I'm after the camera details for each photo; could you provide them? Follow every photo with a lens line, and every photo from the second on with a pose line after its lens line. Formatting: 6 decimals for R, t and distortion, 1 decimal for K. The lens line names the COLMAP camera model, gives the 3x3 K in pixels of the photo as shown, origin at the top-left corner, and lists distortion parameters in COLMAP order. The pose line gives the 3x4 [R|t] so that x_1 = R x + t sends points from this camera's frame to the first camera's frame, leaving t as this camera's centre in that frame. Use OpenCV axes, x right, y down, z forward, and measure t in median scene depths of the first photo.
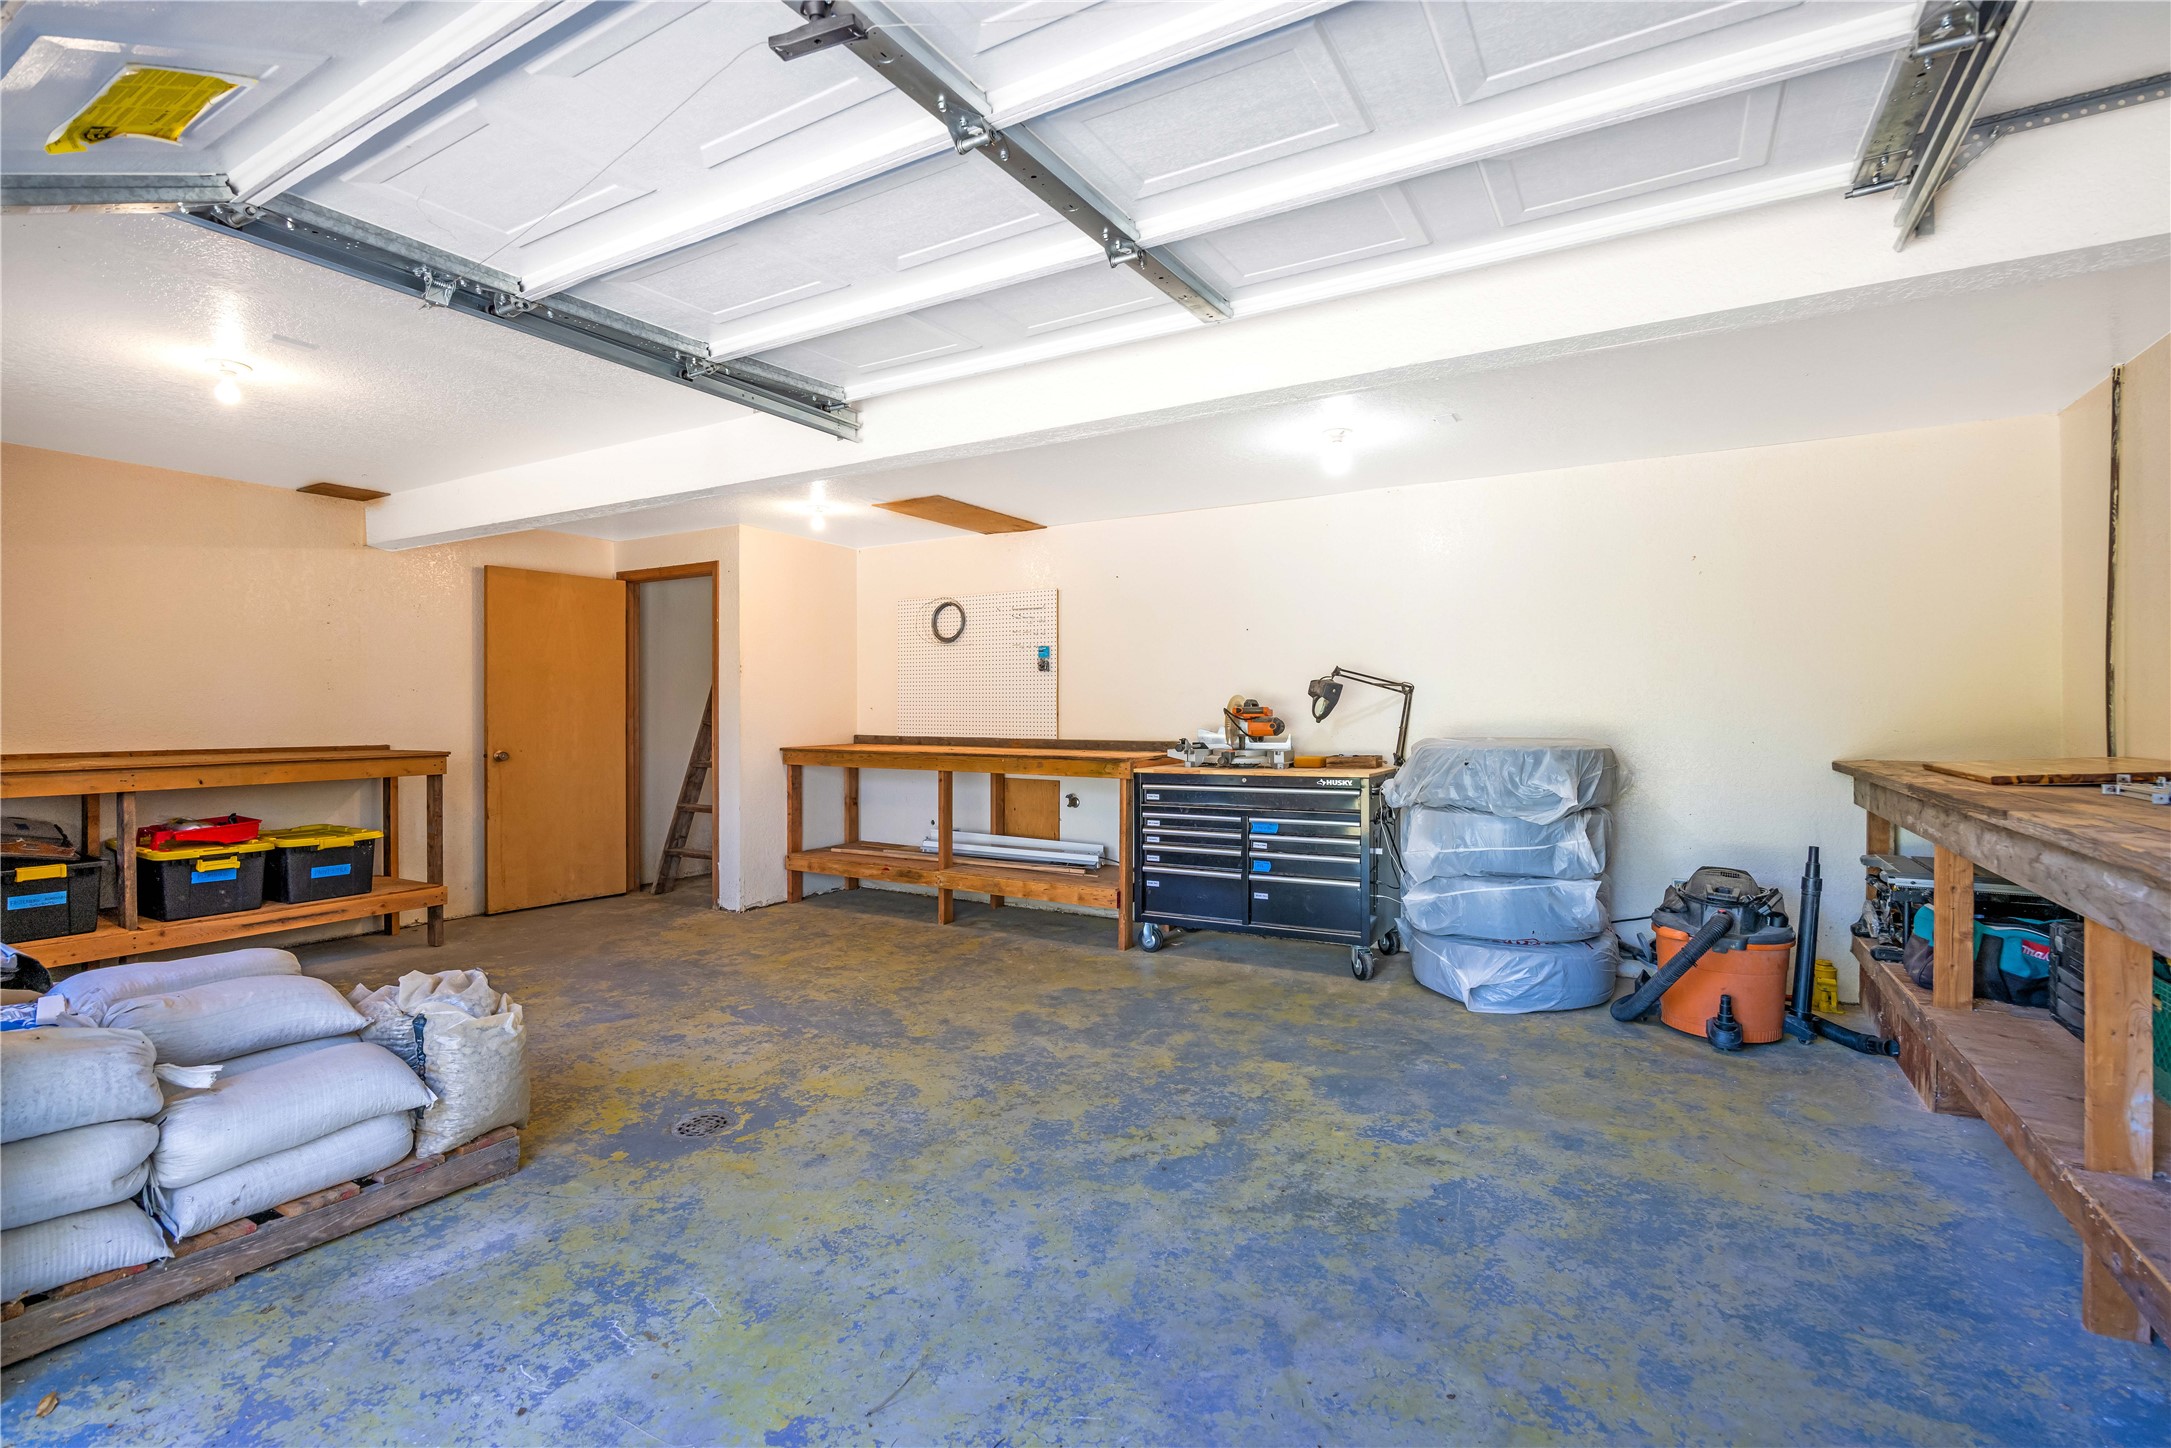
lens RADIAL K [[1003.2, 0, 1080.2], [0, 1003.2, 713.1], [0, 0, 1]] dist [-0.019794, -0.000152]
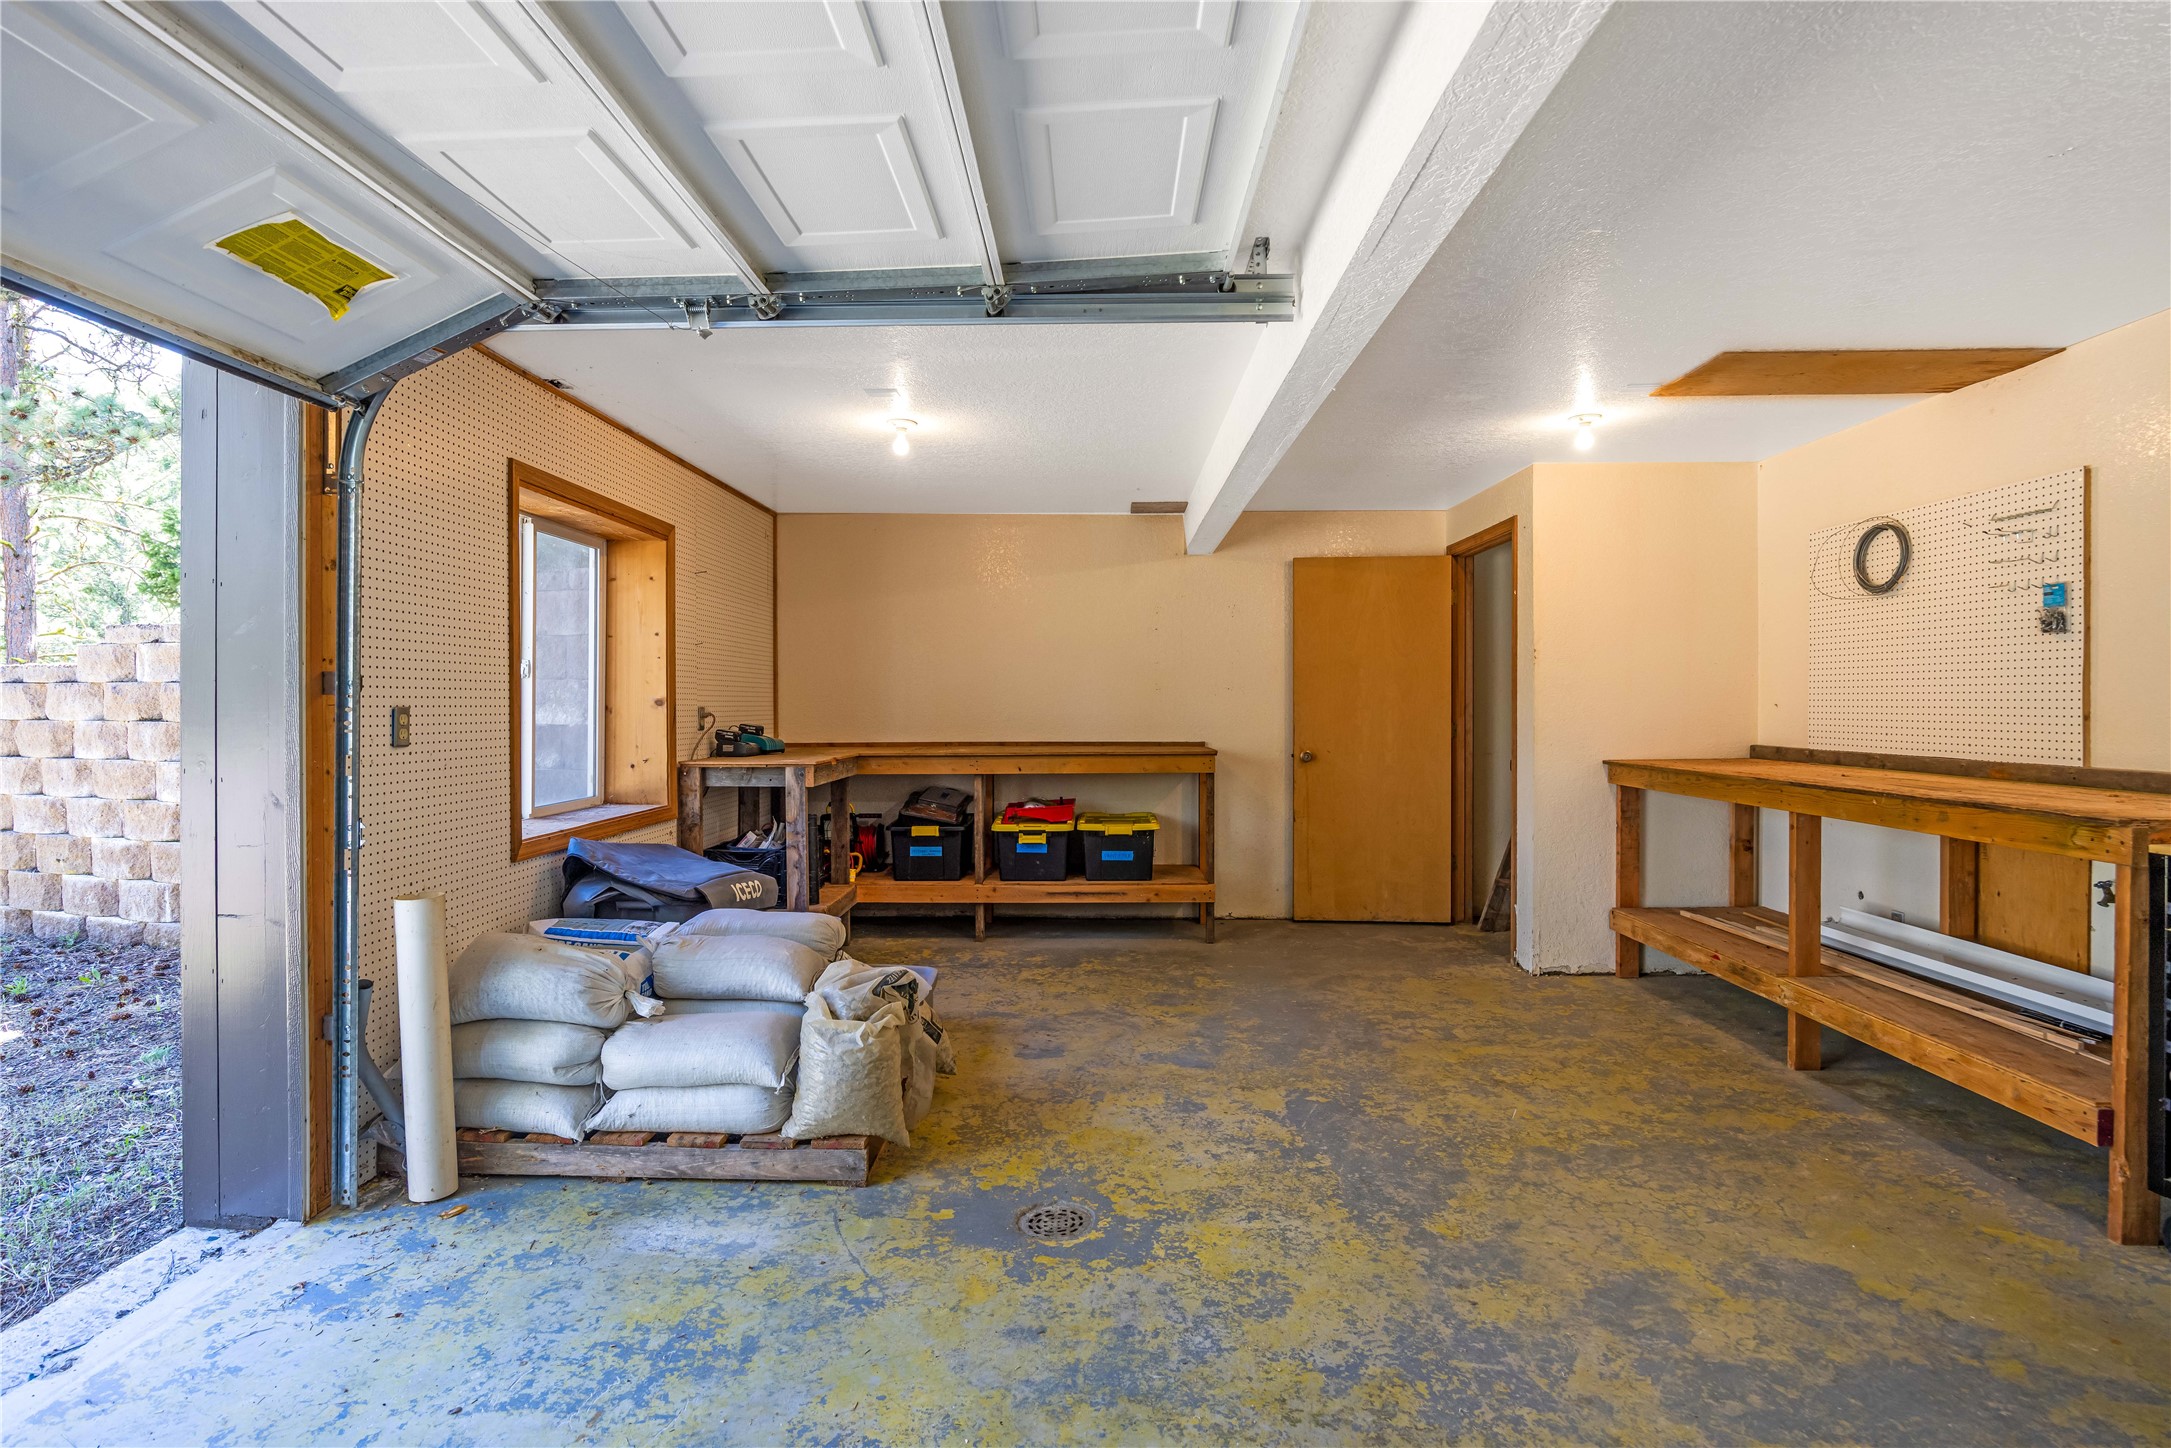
lens RADIAL K [[1062.7, 0, 1075.2], [0, 1062.7, 713.1], [0, 0, 1]] dist [-0.015593, 0.000767]
pose [[0.470981, 0.004704, -0.882131, 0.310996], [0.000956, 0.999982, 0.005843, -0.007010], [0.882143, -0.003596, 0.470968, 0.481035]]
